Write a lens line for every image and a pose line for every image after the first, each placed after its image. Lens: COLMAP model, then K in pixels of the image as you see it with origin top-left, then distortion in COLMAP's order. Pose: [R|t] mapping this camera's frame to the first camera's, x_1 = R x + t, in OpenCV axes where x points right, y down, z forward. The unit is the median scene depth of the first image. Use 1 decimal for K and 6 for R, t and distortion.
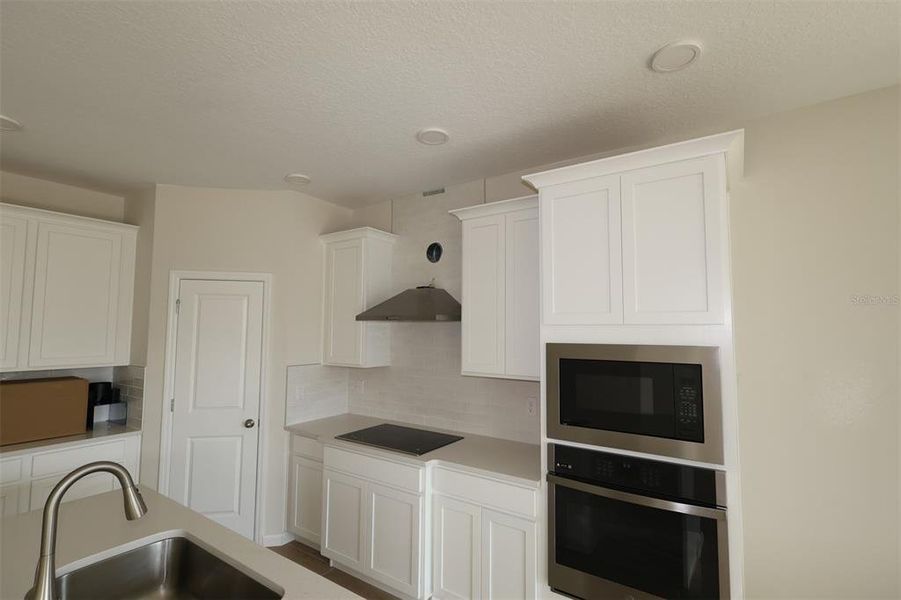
lens RADIAL K [[422.6, 0, 450.5], [0, 422.6, 300.0], [0, 0, 1]] dist [0.002865, 0.000255]
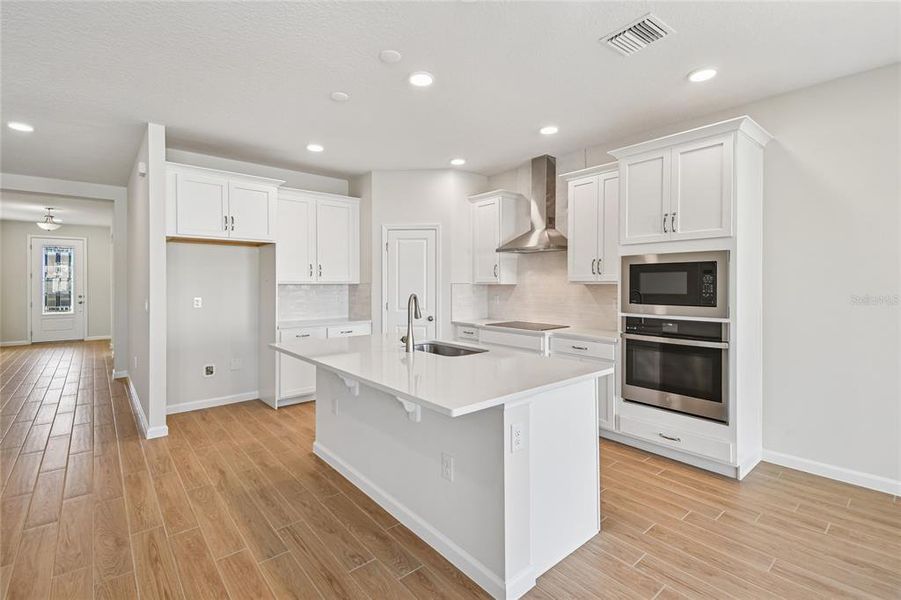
lens RADIAL K [[410.3, 0, 447.9], [0, 410.3, 288.7], [0, 0, 1]] dist [0.030508, -0.008418]
pose [[0.965429, -0.003053, -0.260649, -0.005738], [0.024357, 0.996613, 0.078544, 0.084347], [0.259526, -0.082178, 0.962233, -0.692234]]
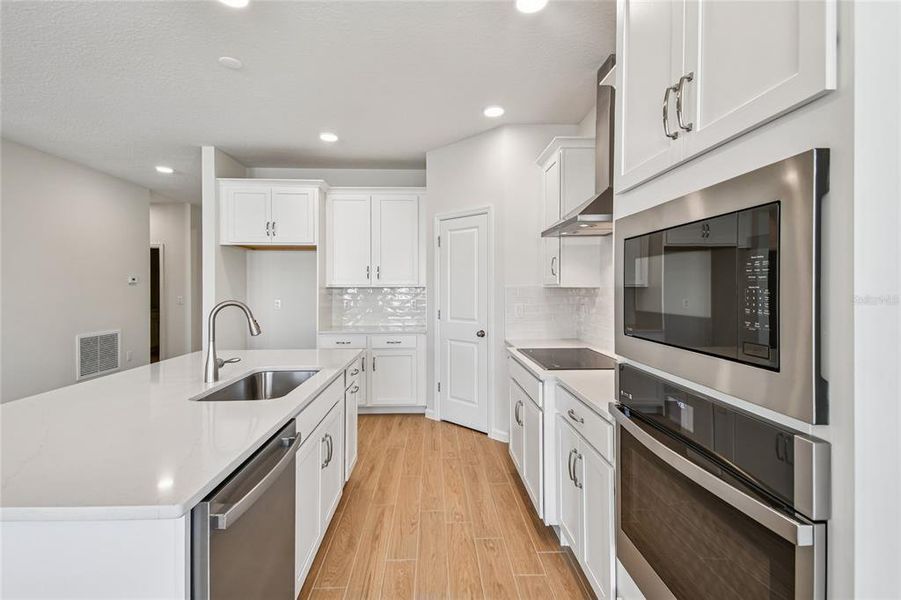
lens RADIAL K [[410.3, 0, 447.9], [0, 410.3, 288.7], [0, 0, 1]] dist [0.030508, -0.008418]
pose [[0.597186, -0.004514, -0.802090, 0.587576], [0.061635, 0.997286, 0.040277, 0.164184], [0.799731, -0.073490, 0.595843, 0.355625]]
